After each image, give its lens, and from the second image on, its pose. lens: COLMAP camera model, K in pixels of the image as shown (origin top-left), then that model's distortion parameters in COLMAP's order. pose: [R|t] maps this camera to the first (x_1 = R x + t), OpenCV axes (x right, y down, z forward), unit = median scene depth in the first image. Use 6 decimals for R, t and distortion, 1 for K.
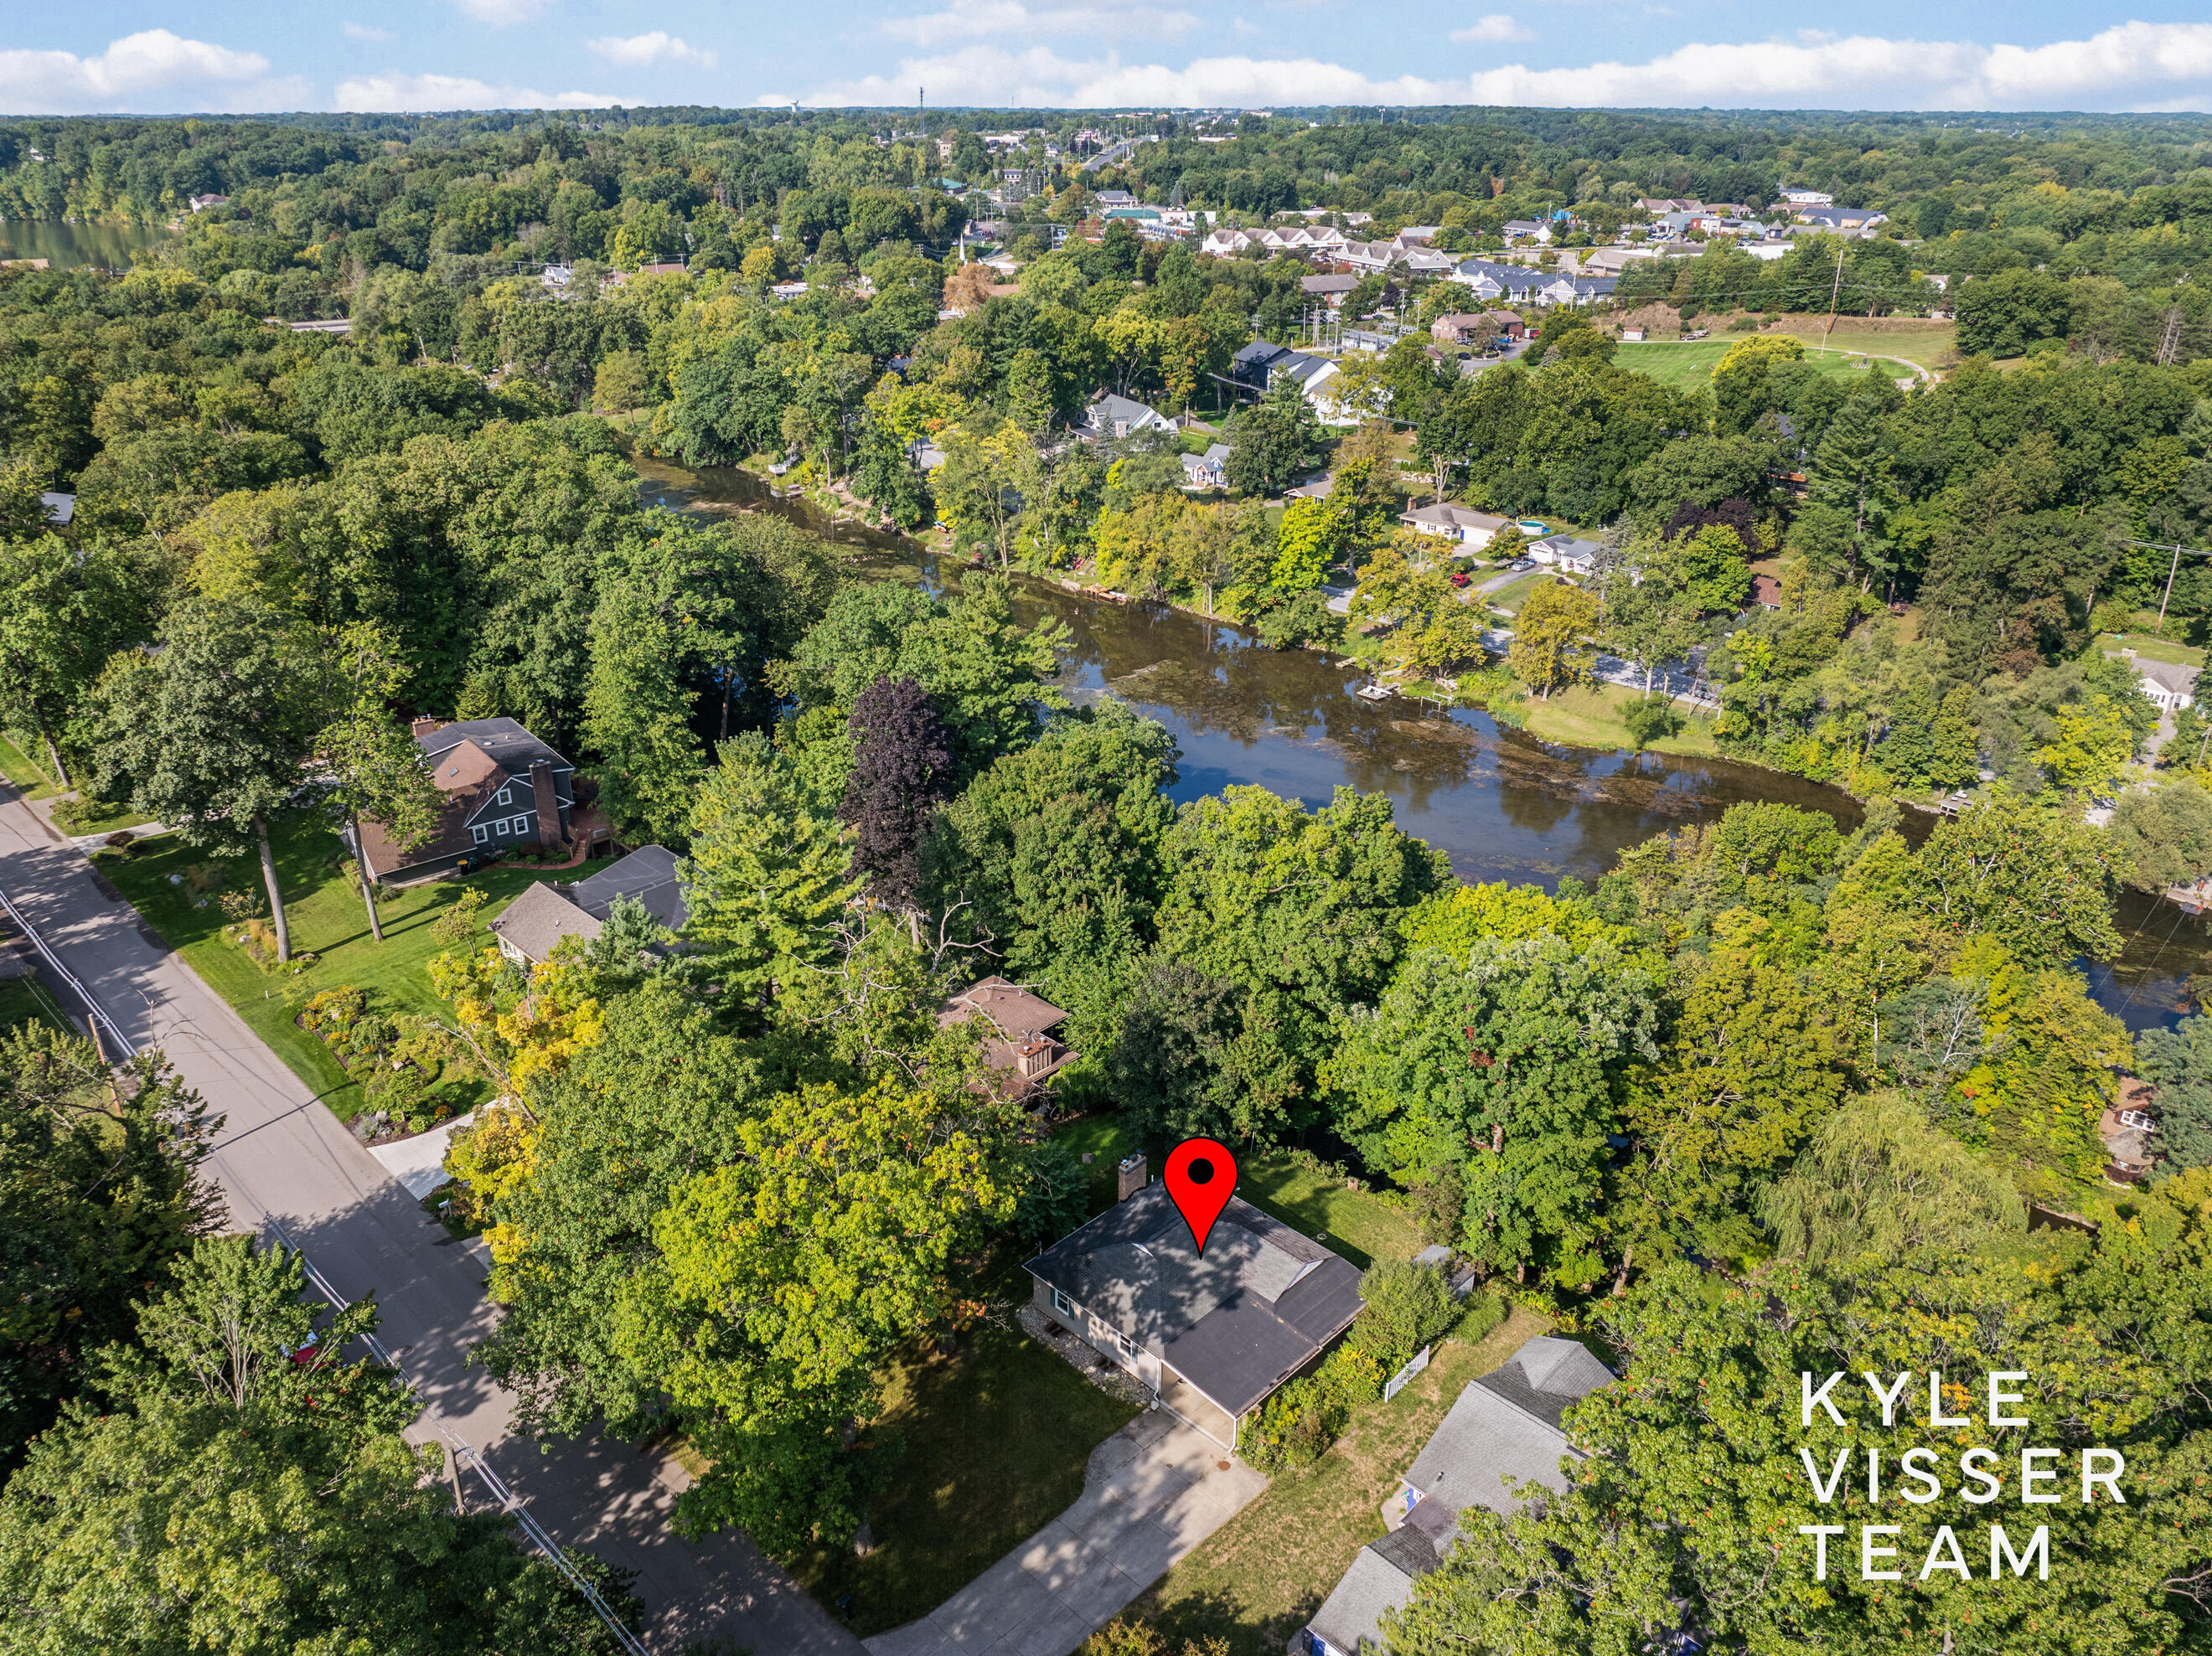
lens RADIAL K [[1639.0, 0, 1113.8], [0, 1639.0, 813.1], [0, 0, 1]] dist [-0.031005, 0.010589]
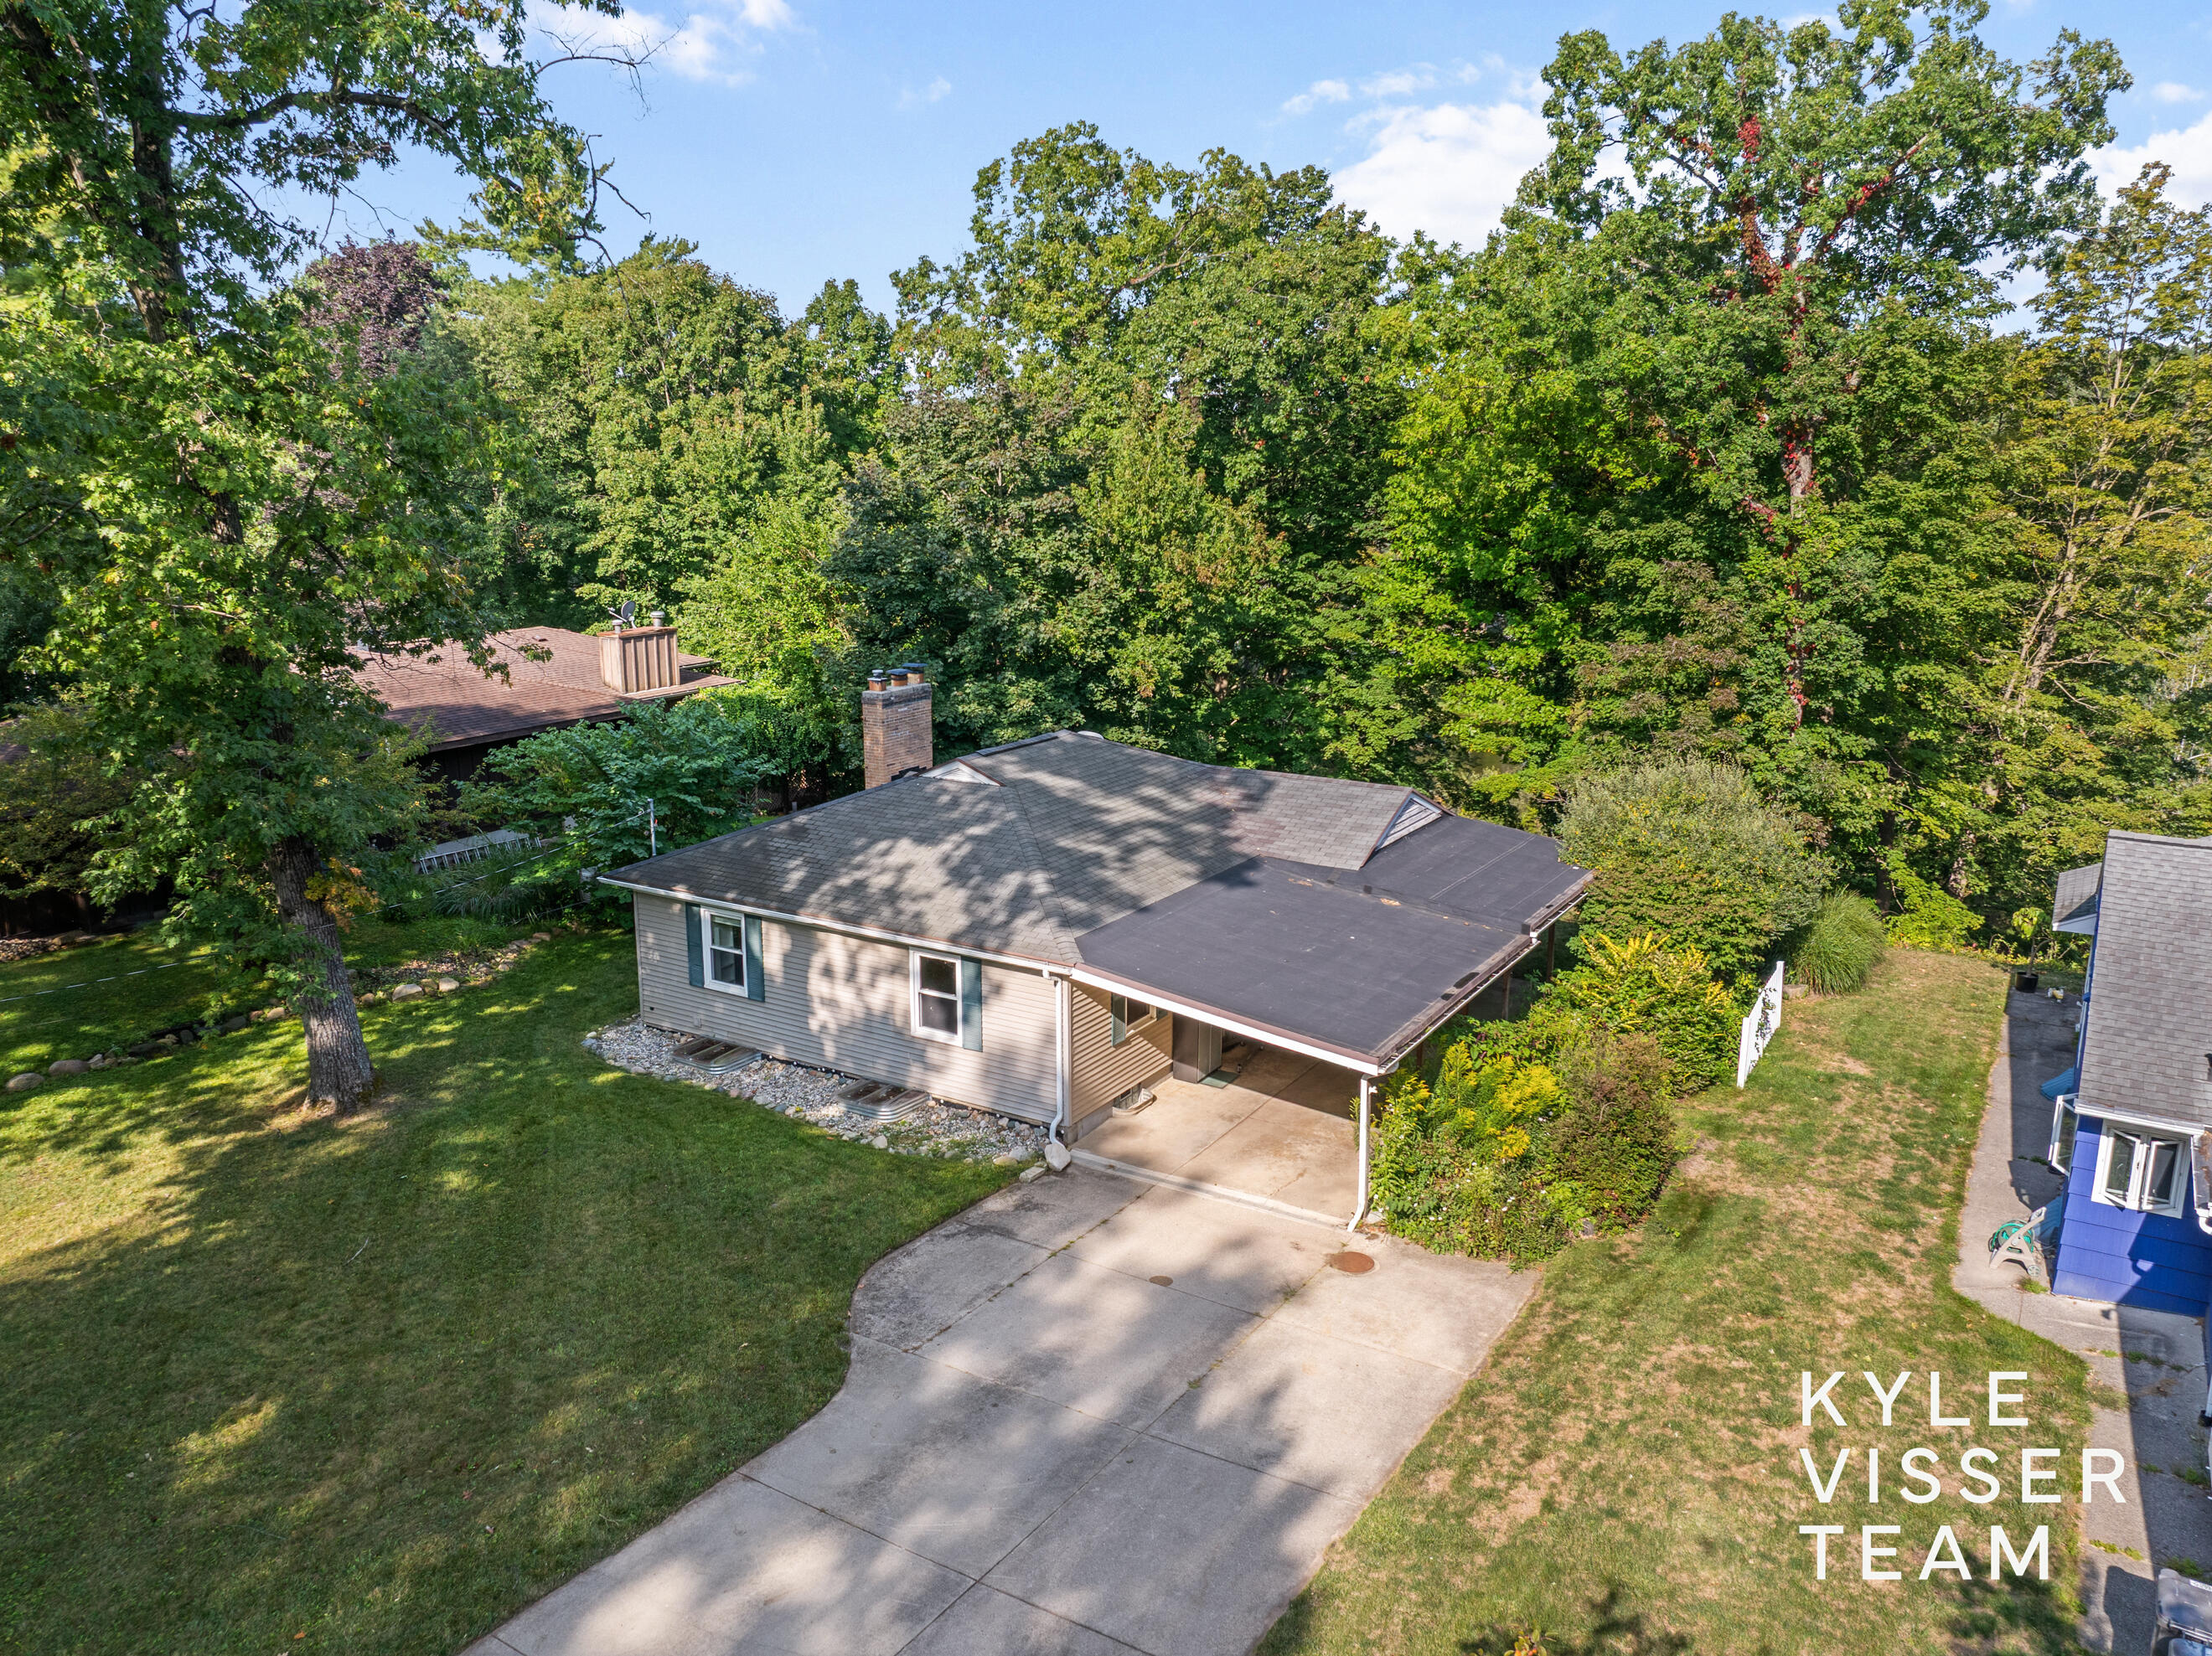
lens RADIAL K [[1639.0, 0, 1101.4], [0, 1639.0, 831.1], [0, 0, 1]] dist [-0.031005, 0.010589]
pose [[0.975700, -0.047958, 0.213800, -0.026744], [0.088982, 0.978395, -0.186614, 0.345624], [-0.200231, 0.201104, 0.958887, 0.666074]]
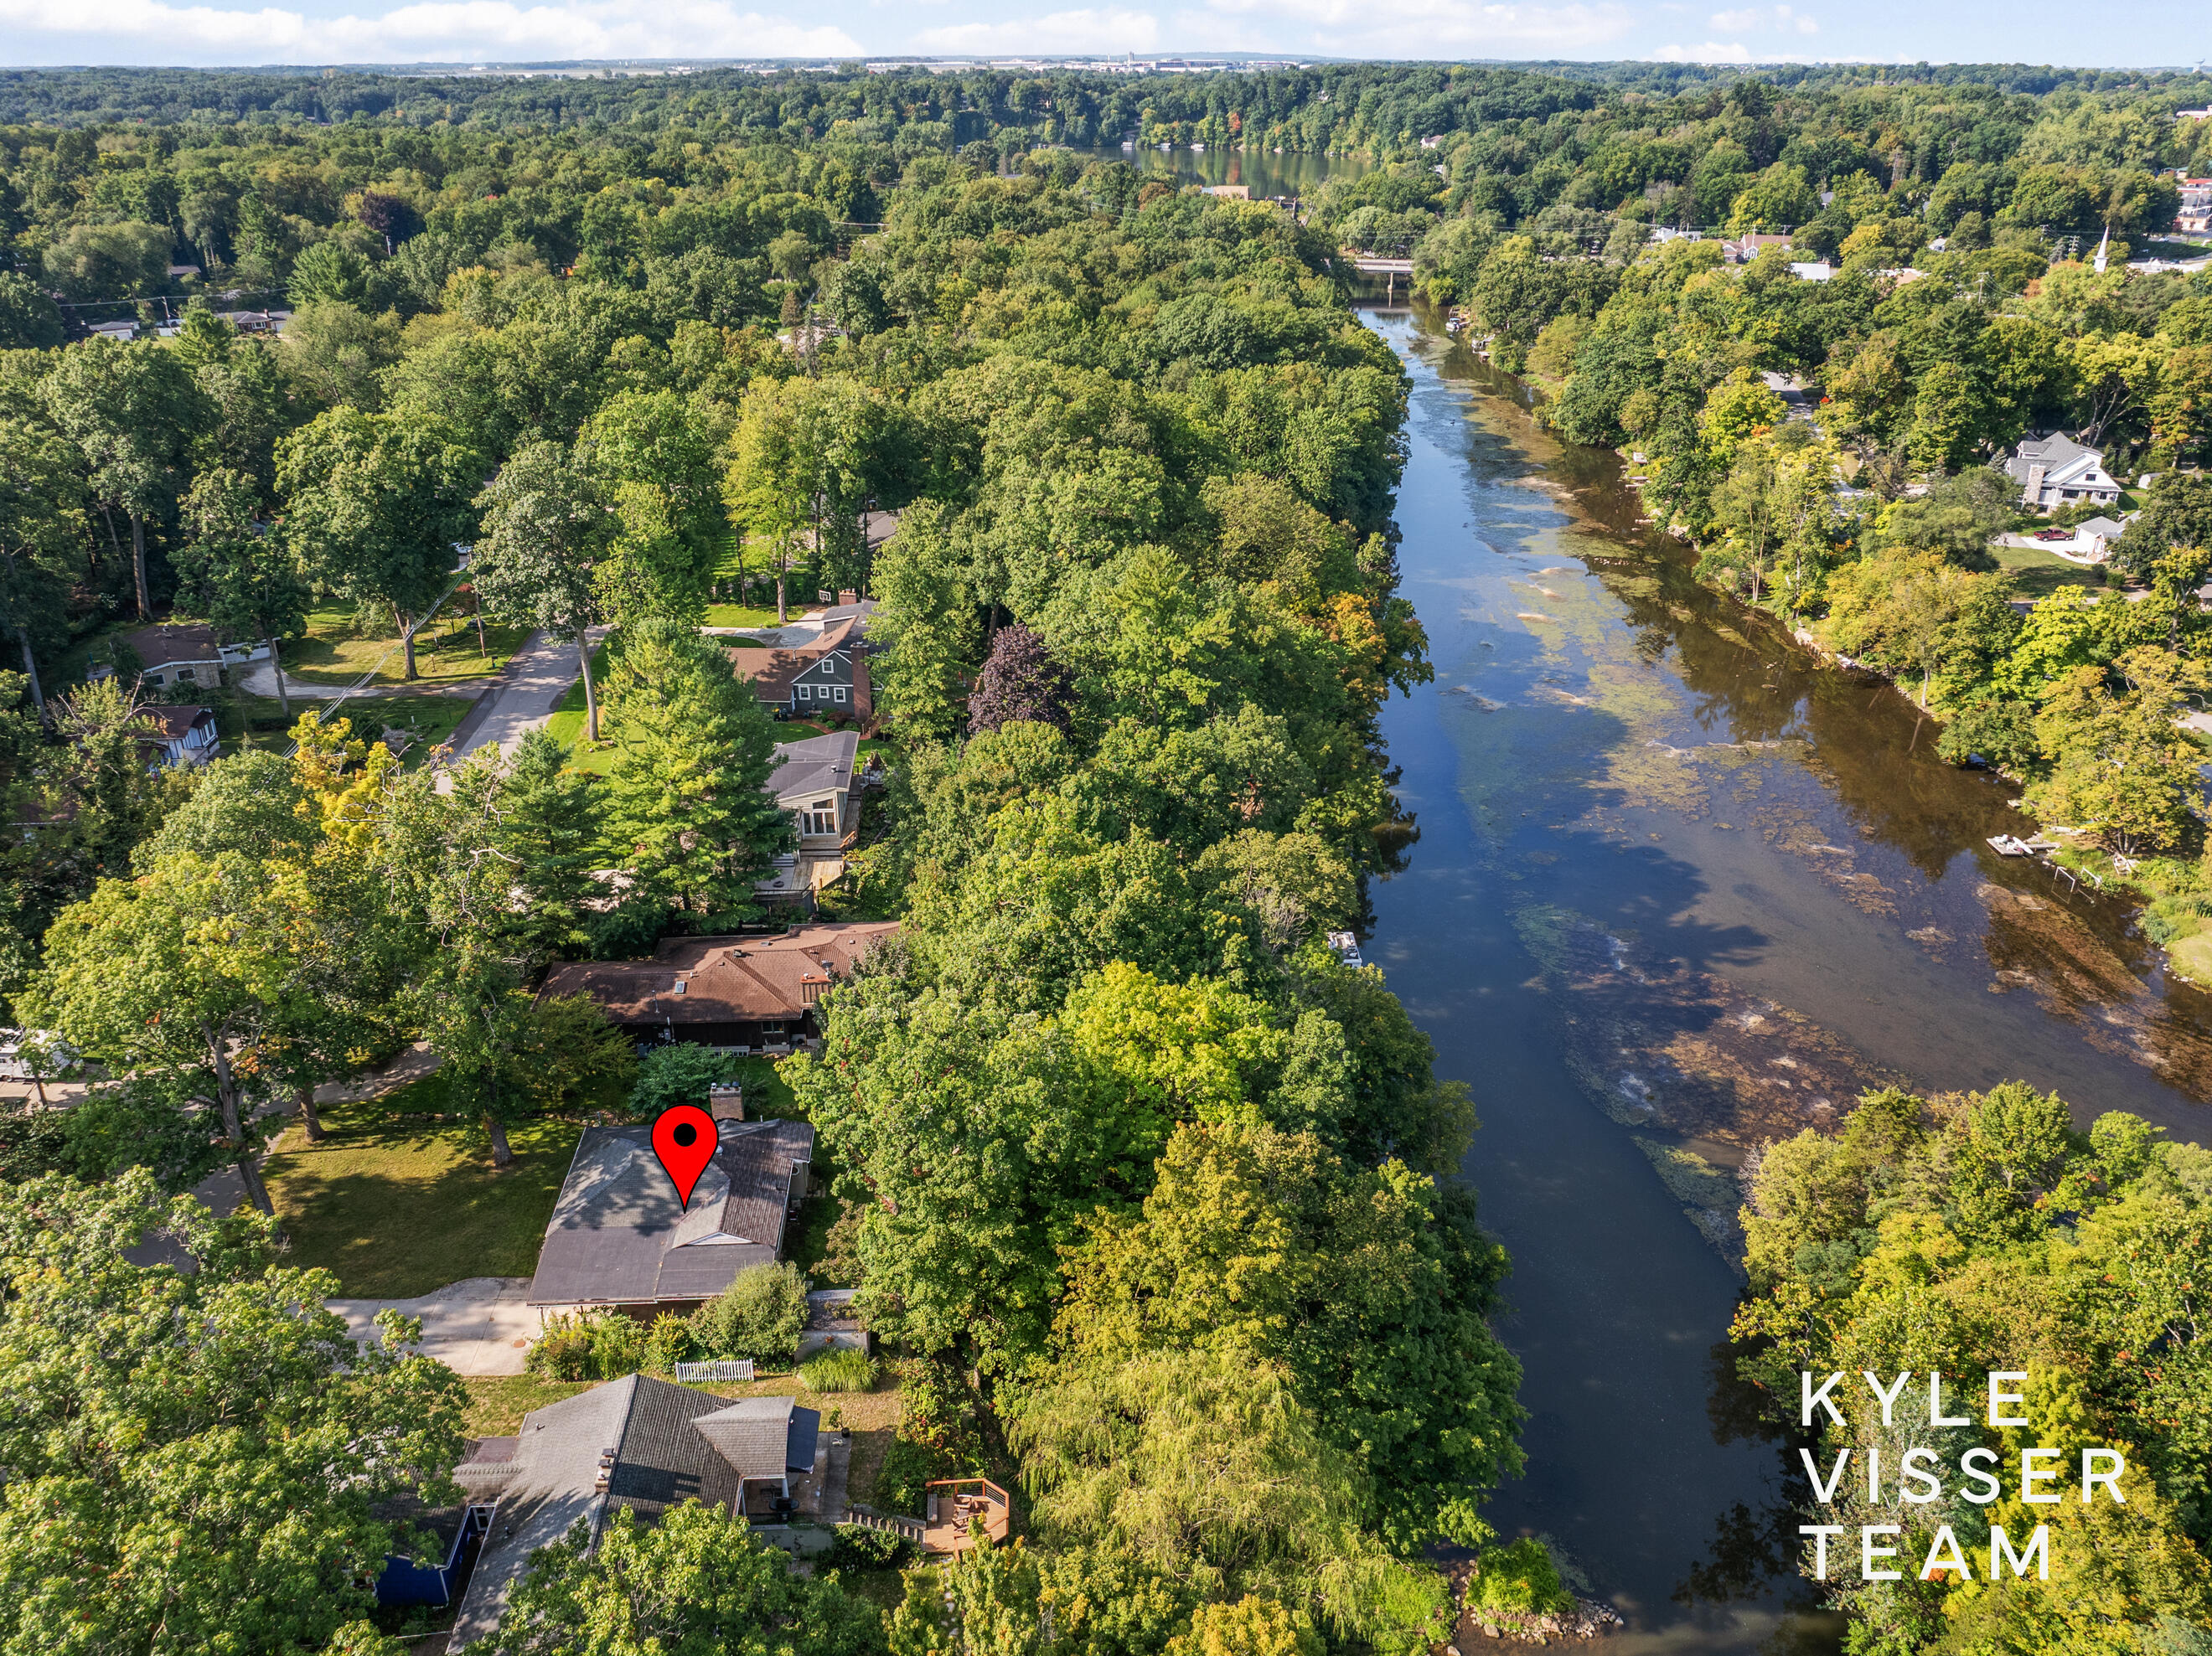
lens RADIAL K [[1721.6, 0, 1095.1], [0, 1721.6, 826.1], [0, 0, 1]] dist [-0.037048, 0.000863]
pose [[0.732165, 0.281181, -0.620380, 0.867738], [-0.272252, 0.955703, 0.111854, -0.141357], [0.624351, 0.087004, 0.776284, 0.304059]]
